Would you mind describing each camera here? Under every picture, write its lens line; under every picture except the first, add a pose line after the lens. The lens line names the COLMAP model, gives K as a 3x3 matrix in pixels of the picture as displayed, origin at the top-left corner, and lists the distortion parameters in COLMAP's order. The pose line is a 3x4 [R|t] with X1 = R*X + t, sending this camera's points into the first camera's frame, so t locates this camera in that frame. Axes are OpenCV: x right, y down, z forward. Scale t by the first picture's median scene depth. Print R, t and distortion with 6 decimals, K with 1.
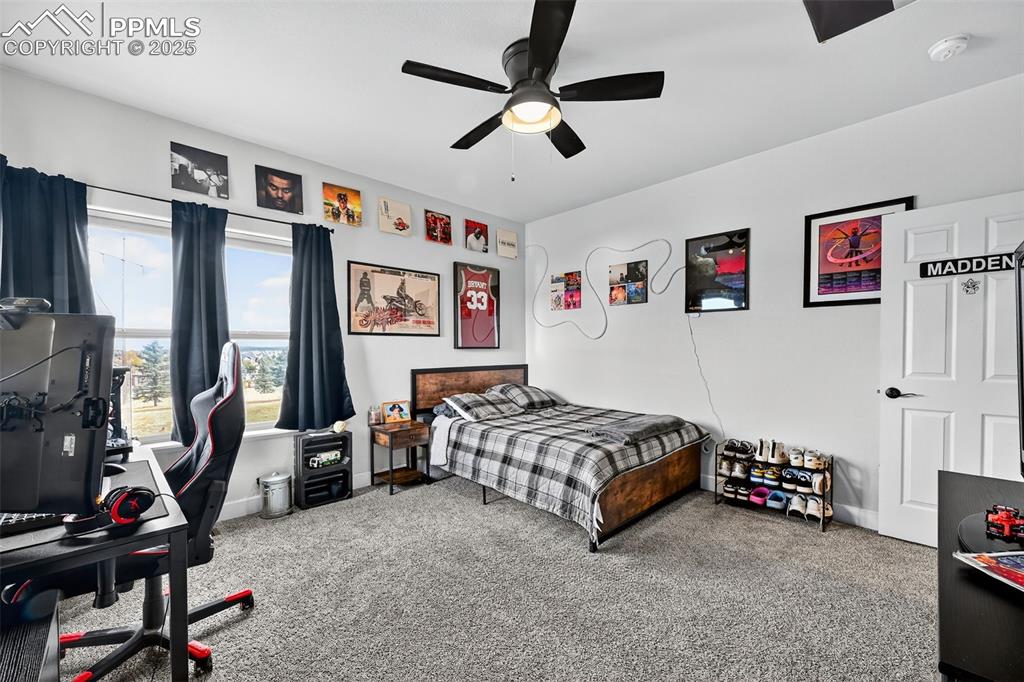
lens RADIAL K [[411.1, 0, 509.0], [0, 411.1, 348.8], [0, 0, 1]] dist [-0.001424, -0.000141]
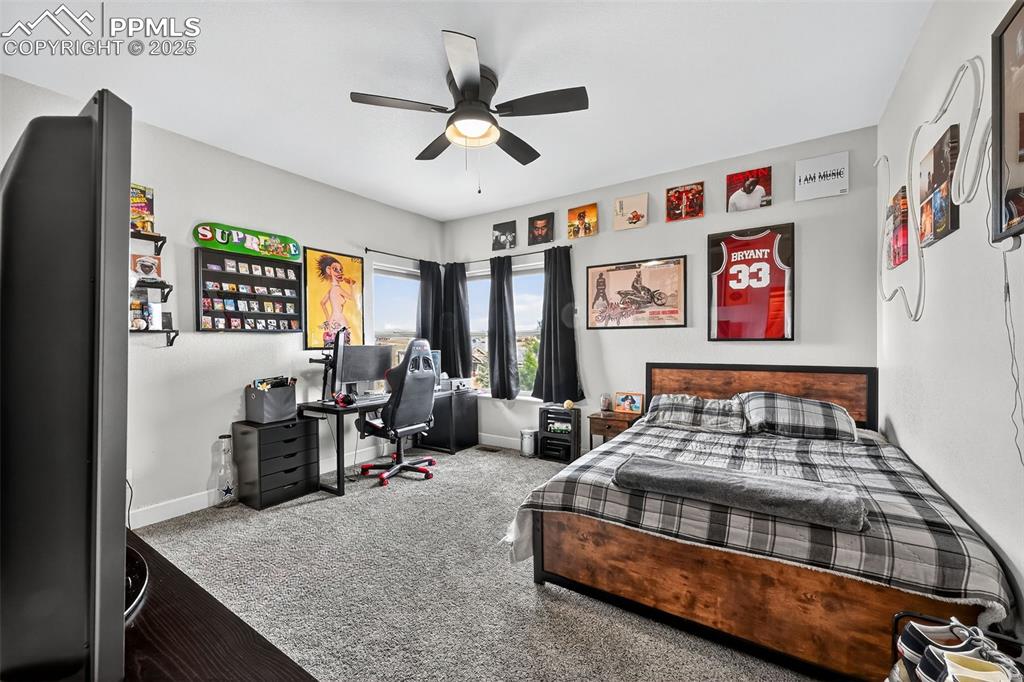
lens RADIAL K [[411.1, 0, 509.7], [0, 411.1, 340.7], [0, 0, 1]] dist [-0.001424, -0.000141]
pose [[0.206005, -0.000100, -0.978551, 0.657480], [0.005851, 0.999982, 0.001130, -0.004636], [0.978533, -0.005958, 0.206002, 0.494991]]
